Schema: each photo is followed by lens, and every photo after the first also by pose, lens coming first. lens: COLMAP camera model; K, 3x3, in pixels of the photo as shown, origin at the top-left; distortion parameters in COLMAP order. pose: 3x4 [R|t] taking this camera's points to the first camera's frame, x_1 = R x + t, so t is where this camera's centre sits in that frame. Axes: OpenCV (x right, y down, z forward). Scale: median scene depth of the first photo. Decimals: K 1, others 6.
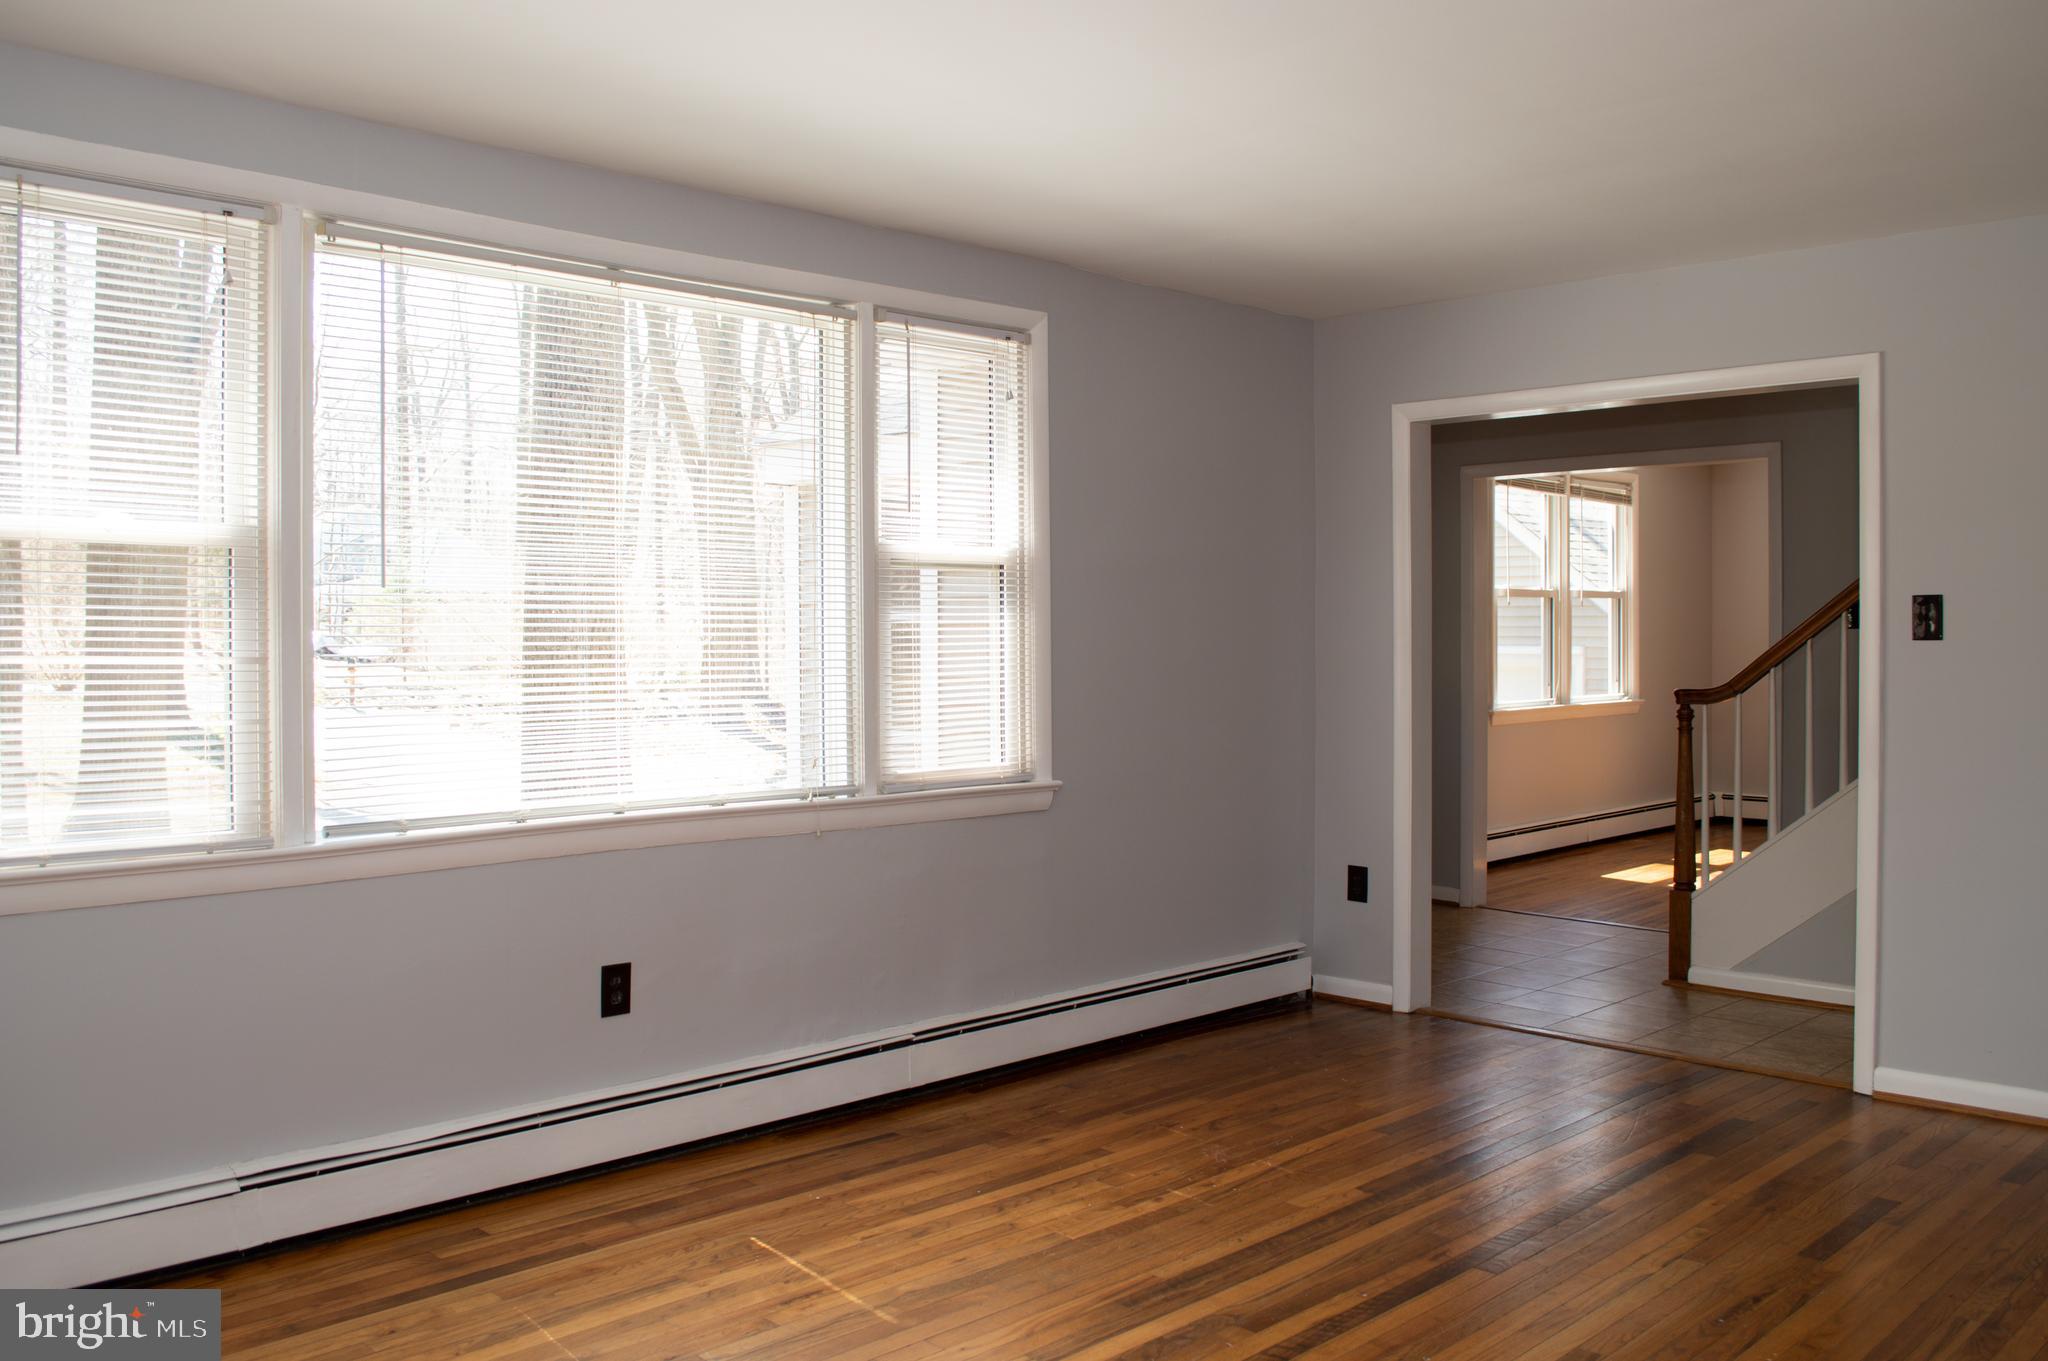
lens RADIAL K [[1703.2, 0, 1030.5], [0, 1703.2, 655.4], [0, 0, 1]] dist [-0.082134, 0.016202]
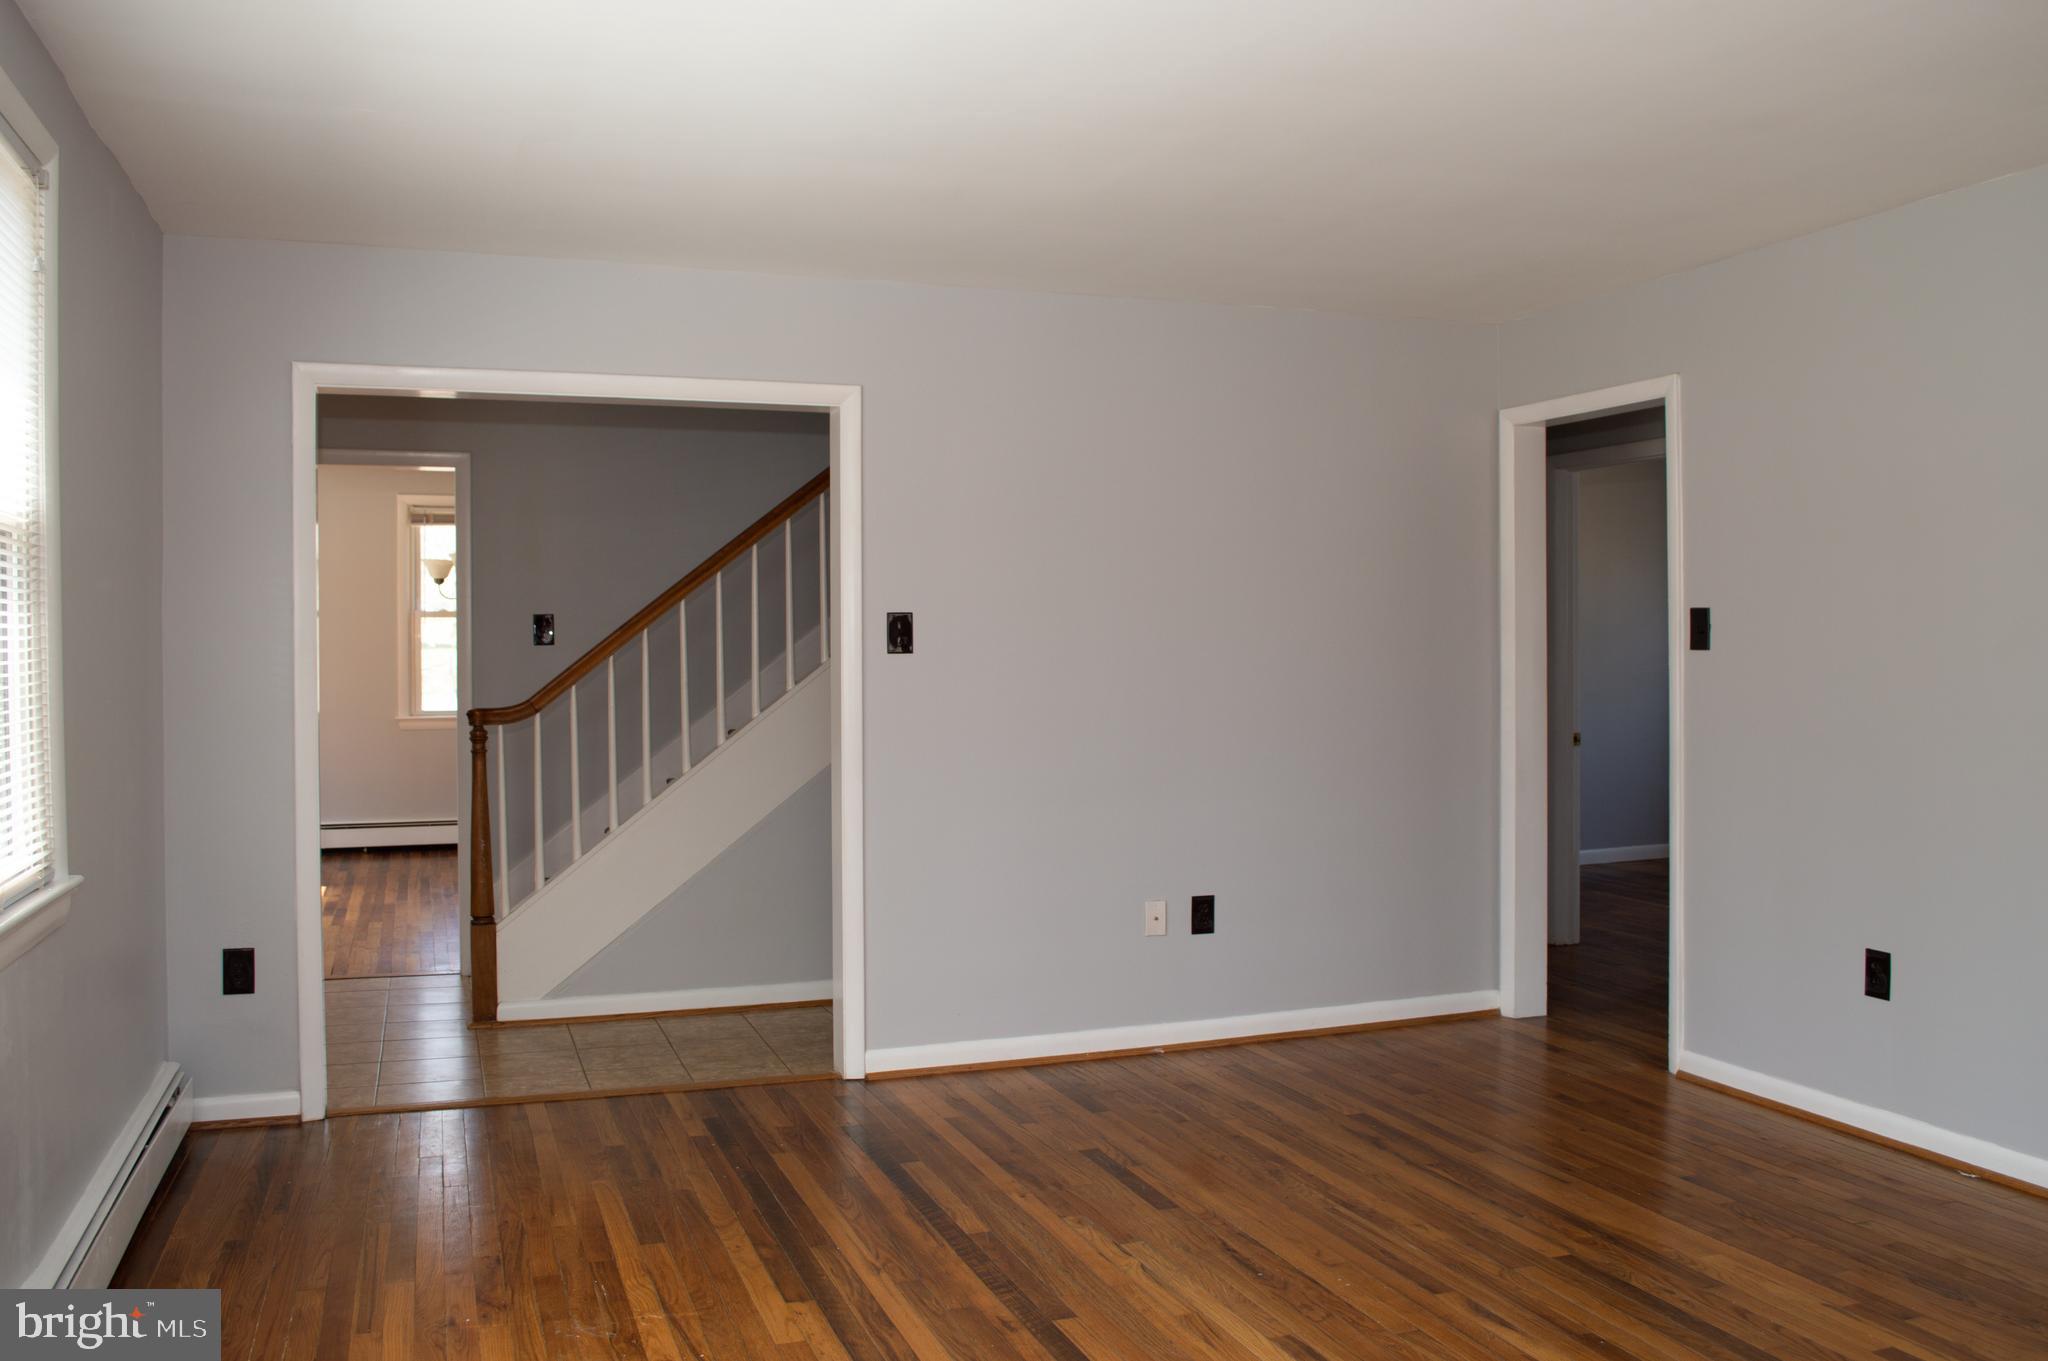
lens RADIAL K [[1670.3, 0, 1017.4], [0, 1670.3, 659.9], [0, 0, 1]] dist [-0.054014, 0.000679]
pose [[0.433225, -0.004131, 0.901276, -0.467843], [0.013792, 0.999903, -0.002047, -0.001787], [-0.901180, 0.013317, 0.433240, 0.495272]]
